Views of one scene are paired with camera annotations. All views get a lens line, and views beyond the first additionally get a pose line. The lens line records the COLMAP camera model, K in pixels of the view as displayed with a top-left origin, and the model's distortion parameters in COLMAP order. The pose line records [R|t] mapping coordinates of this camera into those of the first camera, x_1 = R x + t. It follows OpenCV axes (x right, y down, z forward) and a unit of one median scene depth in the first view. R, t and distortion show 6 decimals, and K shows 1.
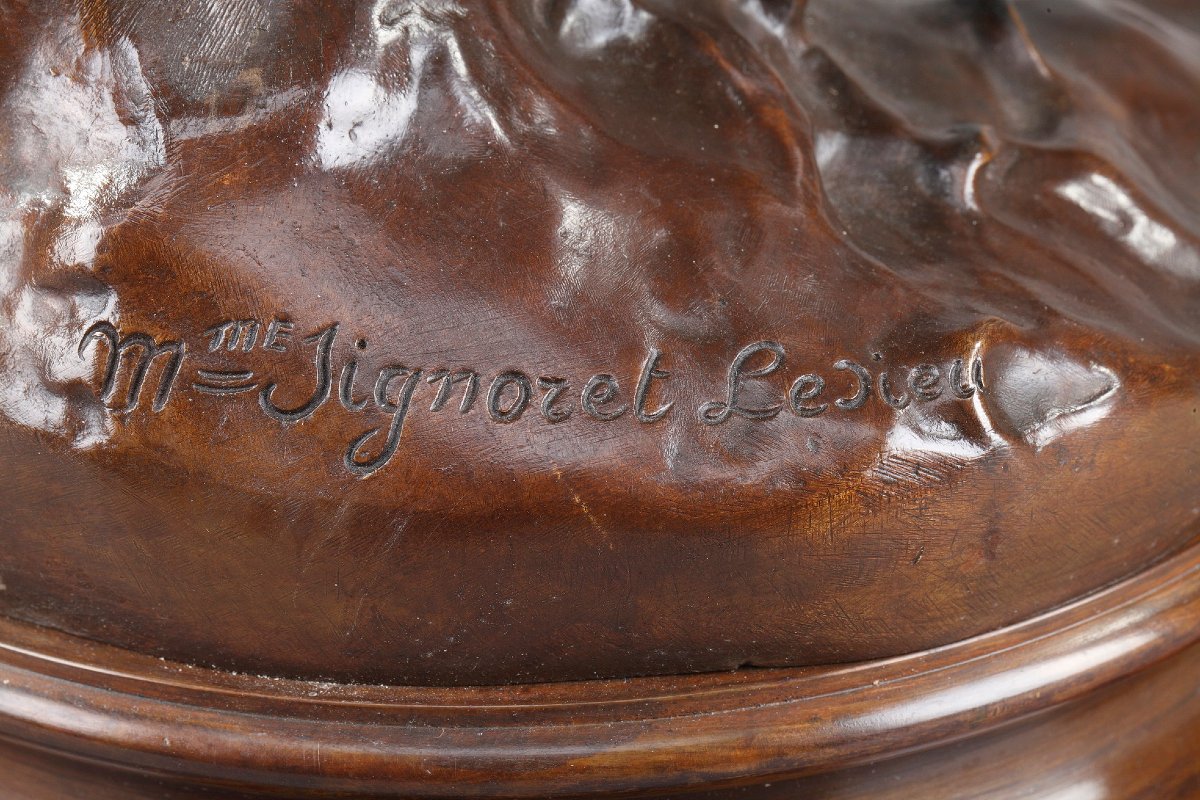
lens RADIAL K [[4141.2, 0, 600.0], [0, 4141.2, 400.0], [0, 0, 1]] dist [0.151146, 0.188350]
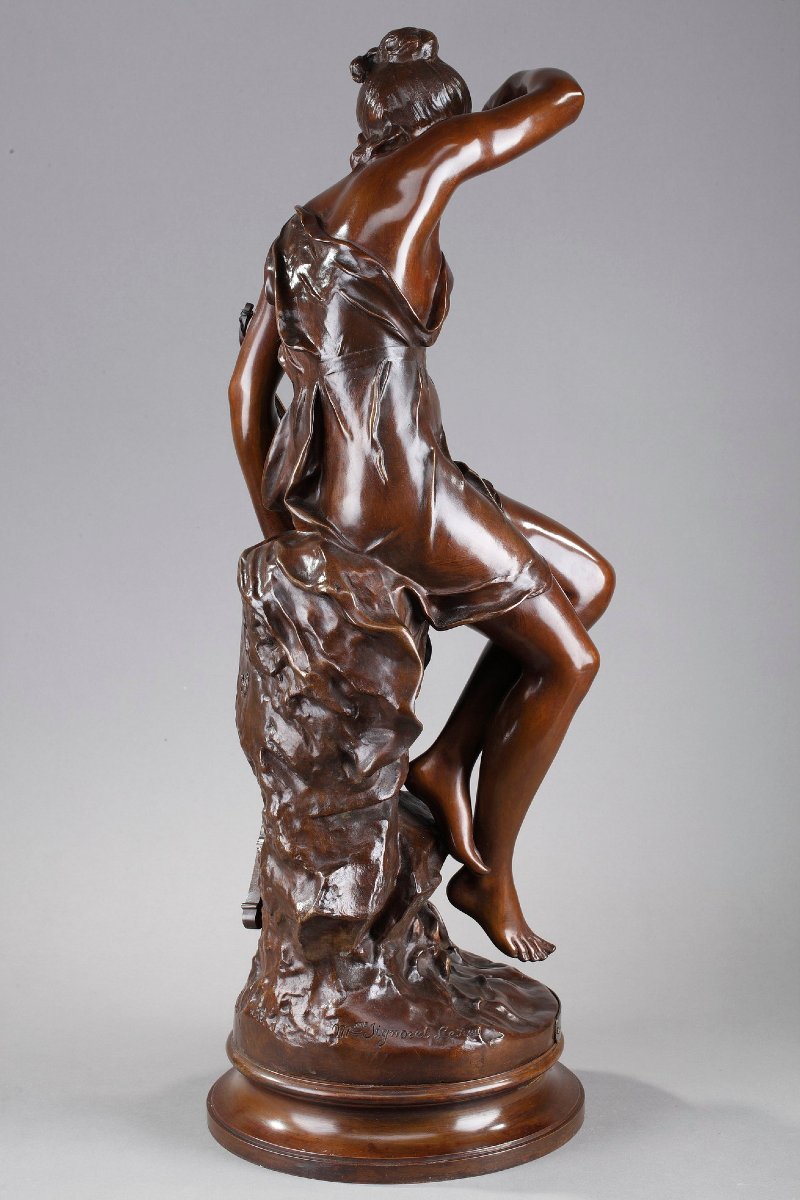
lens RADIAL K [[4141.2, 0, 400.0], [0, 4141.2, 600.0], [0, 0, 1]] dist [0.151146, 0.188350]
pose [[0.998448, 0.000473, 0.055689, -0.360887], [0.014061, 0.965429, -0.260286, 0.953801], [-0.053887, 0.260665, 0.963924, -4.969311]]
